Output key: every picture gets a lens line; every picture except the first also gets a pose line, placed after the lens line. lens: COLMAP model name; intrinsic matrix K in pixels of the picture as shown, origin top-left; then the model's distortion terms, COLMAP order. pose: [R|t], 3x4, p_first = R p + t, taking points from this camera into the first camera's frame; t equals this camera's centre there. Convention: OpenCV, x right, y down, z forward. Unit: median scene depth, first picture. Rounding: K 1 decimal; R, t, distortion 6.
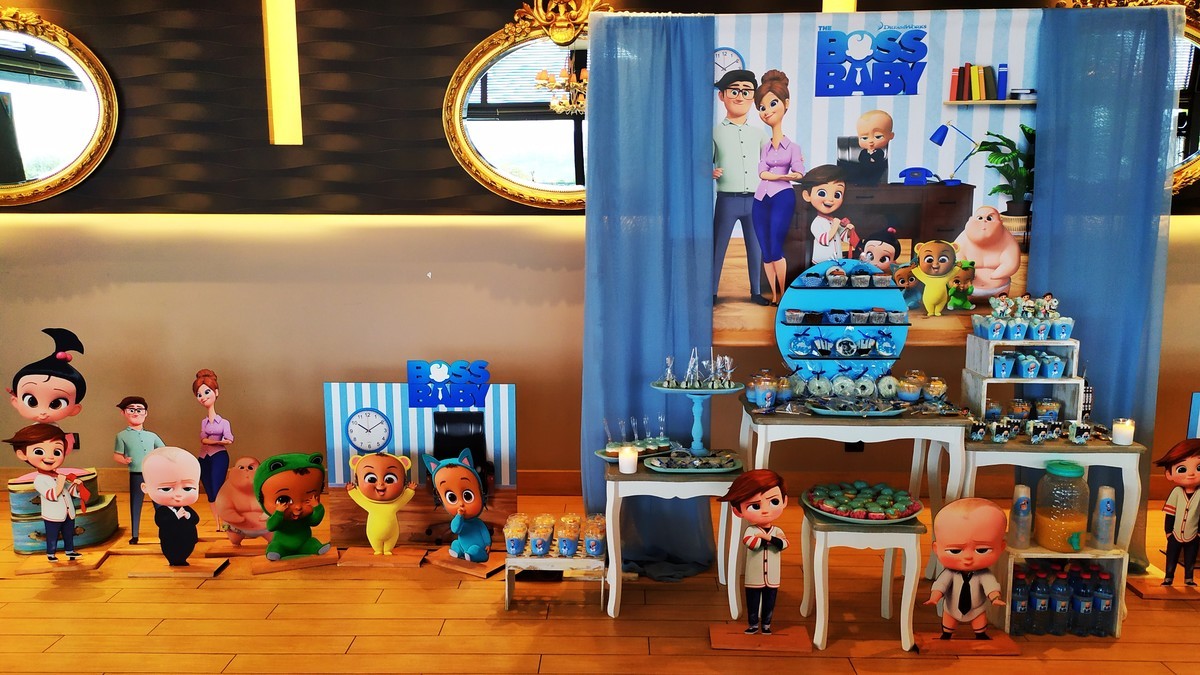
lens RADIAL K [[901.0, 0, 600.6], [0, 901.0, 335.1], [0, 0, 1]] dist [0.048020, -0.063172]
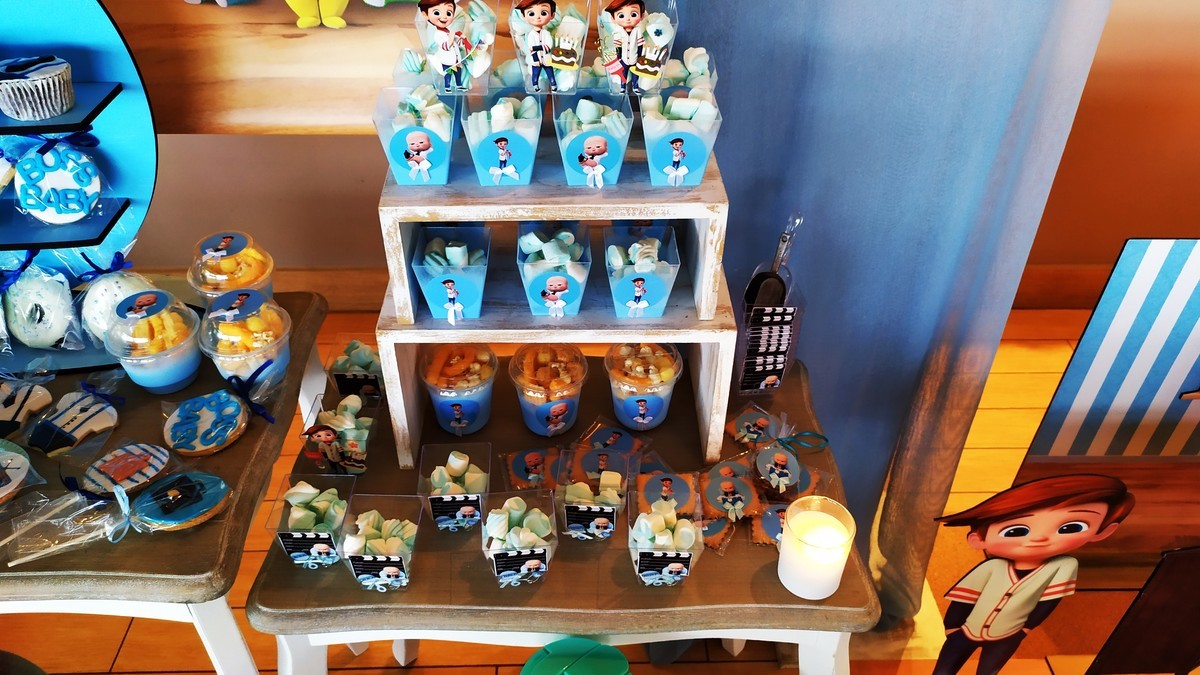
lens RADIAL K [[901.0, 0, 602.3], [0, 901.0, 332.3], [0, 0, 1]] dist [0.048020, -0.063172]
pose [[0.998590, -0.018718, 0.049666, 0.458721], [-0.008274, 0.869417, 0.494009, -0.083109], [-0.052427, -0.493724, 0.868037, 0.732585]]
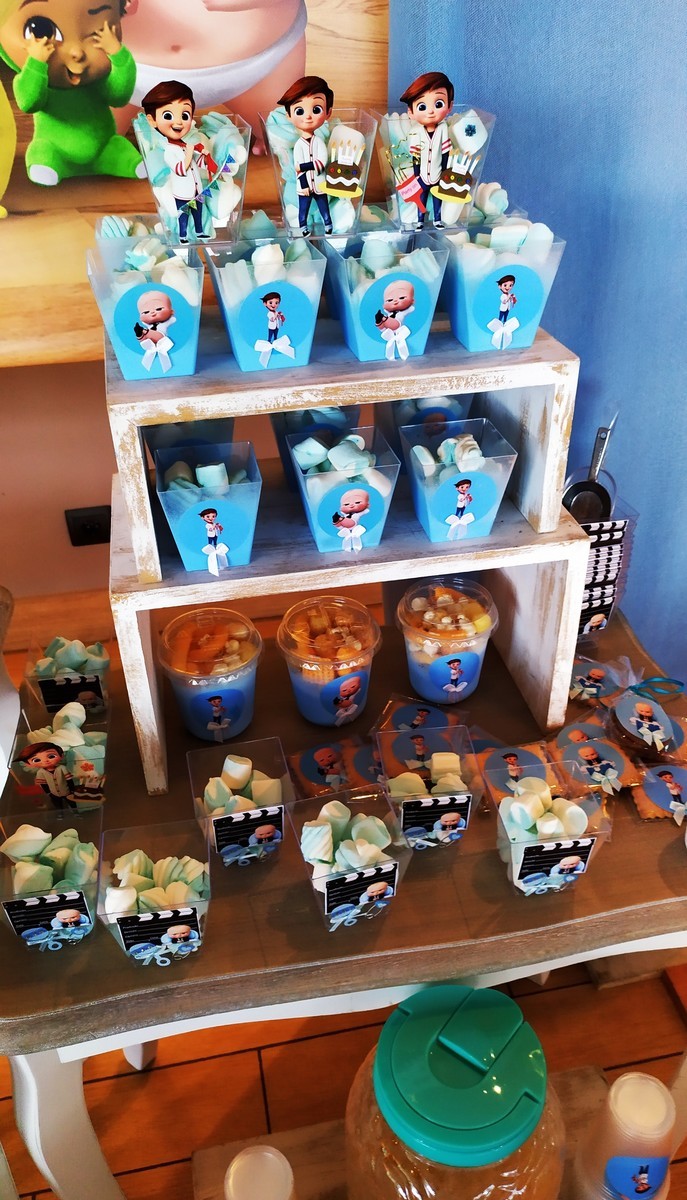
lens RADIAL K [[926.9, 0, 349.8], [0, 926.9, 608.3], [0, 0, 1]] dist [0.038709, -0.037588]
pose [[0.975307, -0.136827, 0.173362, 0.420904], [0.048533, 0.898562, 0.436154, -0.032407], [-0.215454, -0.416970, 0.883015, 0.782638]]
